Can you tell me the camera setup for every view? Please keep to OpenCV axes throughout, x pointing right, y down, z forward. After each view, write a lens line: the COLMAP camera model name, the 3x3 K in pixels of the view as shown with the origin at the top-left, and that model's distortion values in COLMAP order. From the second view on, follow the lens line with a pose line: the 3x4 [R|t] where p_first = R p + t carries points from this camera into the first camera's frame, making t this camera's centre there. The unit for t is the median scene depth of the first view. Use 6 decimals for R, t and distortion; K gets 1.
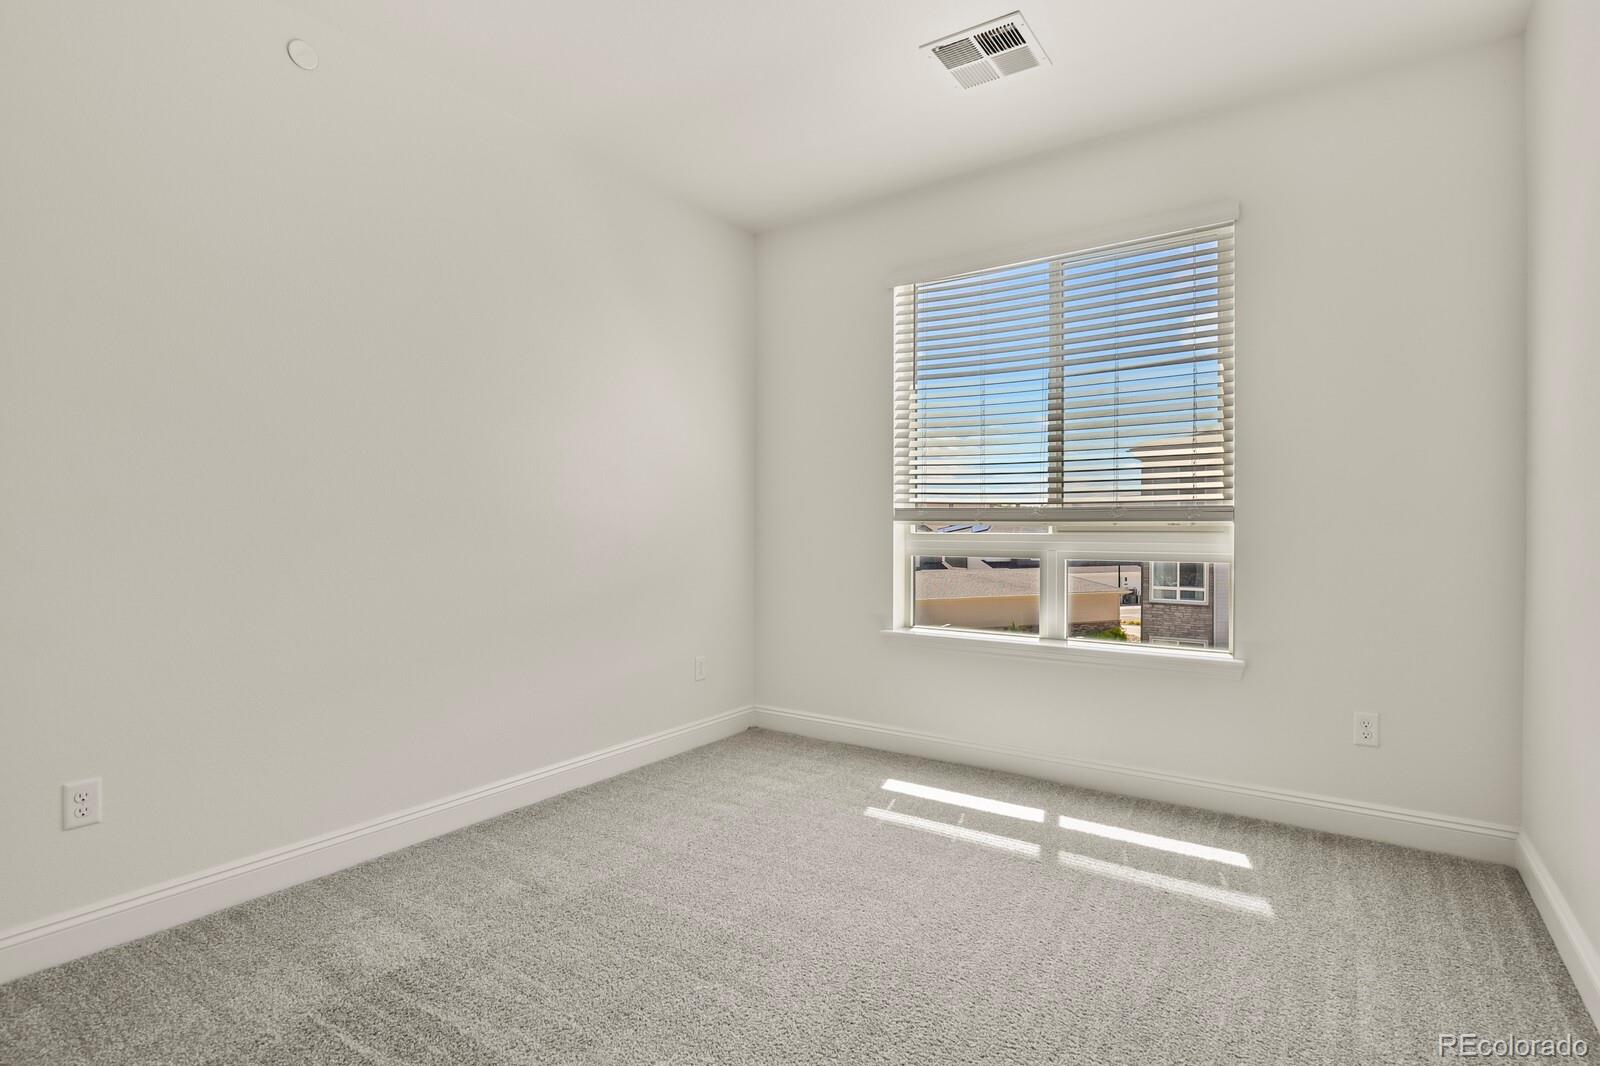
lens RADIAL K [[782.2, 0, 806.0], [0, 782.2, 533.9], [0, 0, 1]] dist [-0.011059, -0.000394]
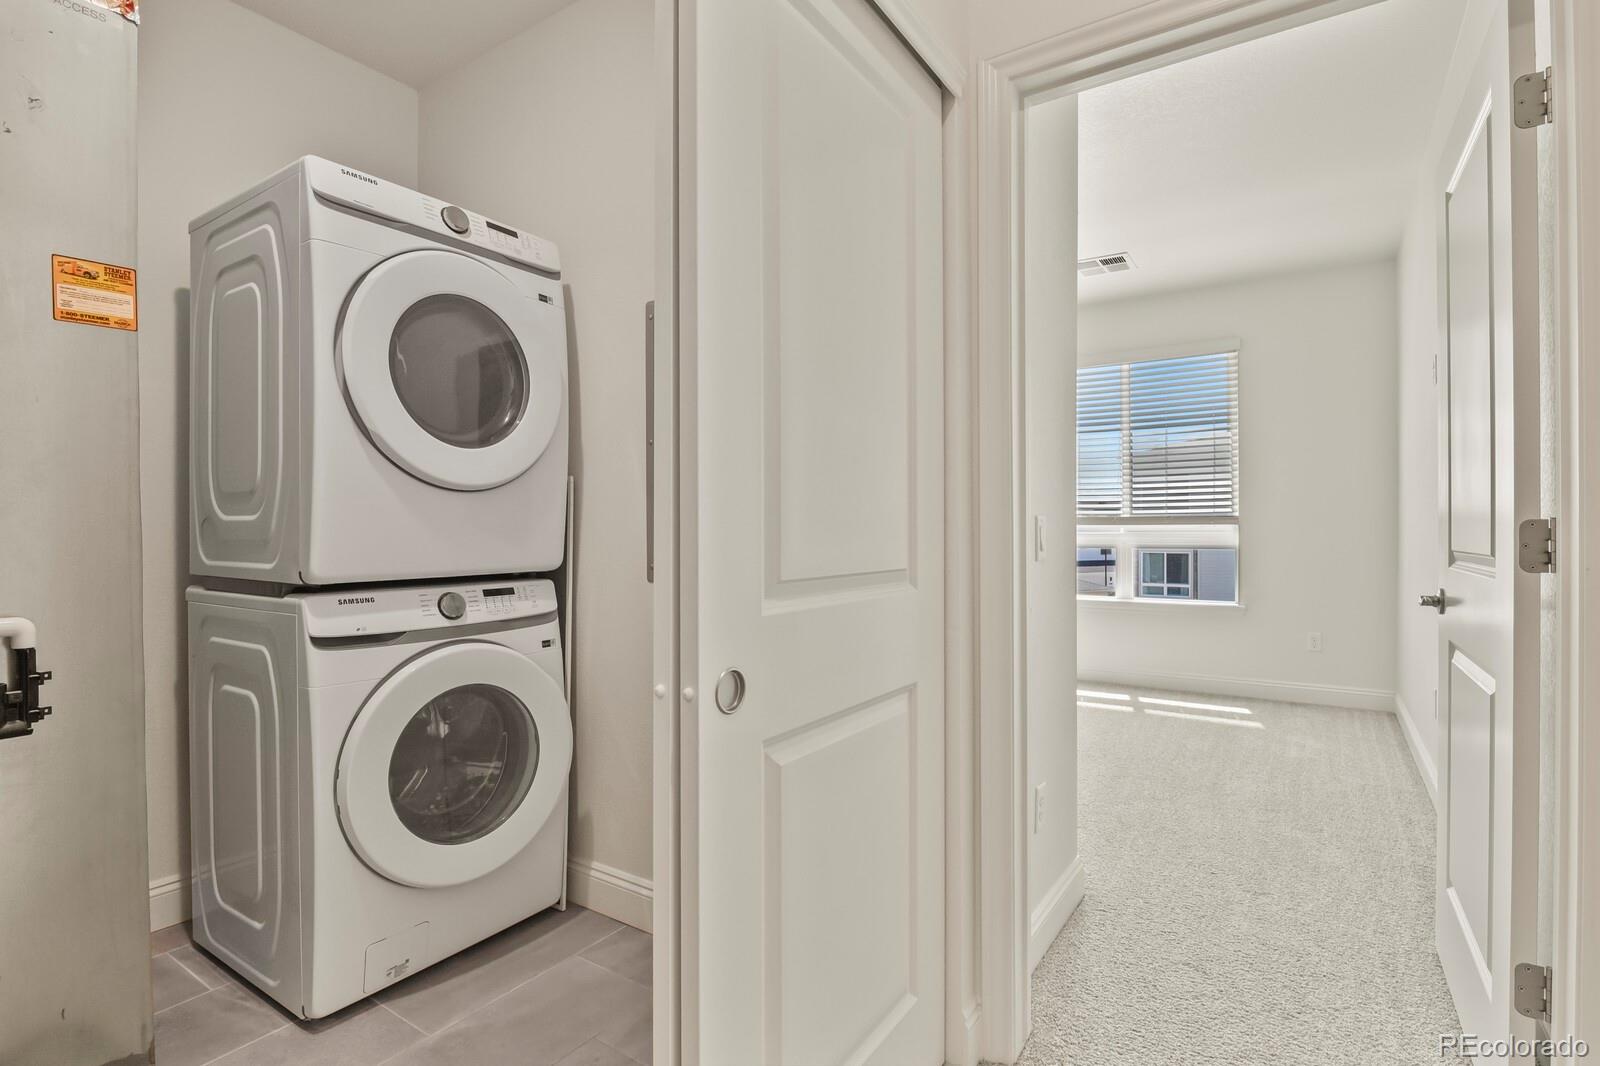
lens RADIAL K [[782.2, 0, 797.3], [0, 782.2, 535.7], [0, 0, 1]] dist [-0.011059, -0.000394]
pose [[0.999855, -0.004237, 0.016509, -0.459257], [0.004287, 0.999986, -0.002980, 0.008705], [-0.016496, 0.003050, 0.999859, -0.713982]]
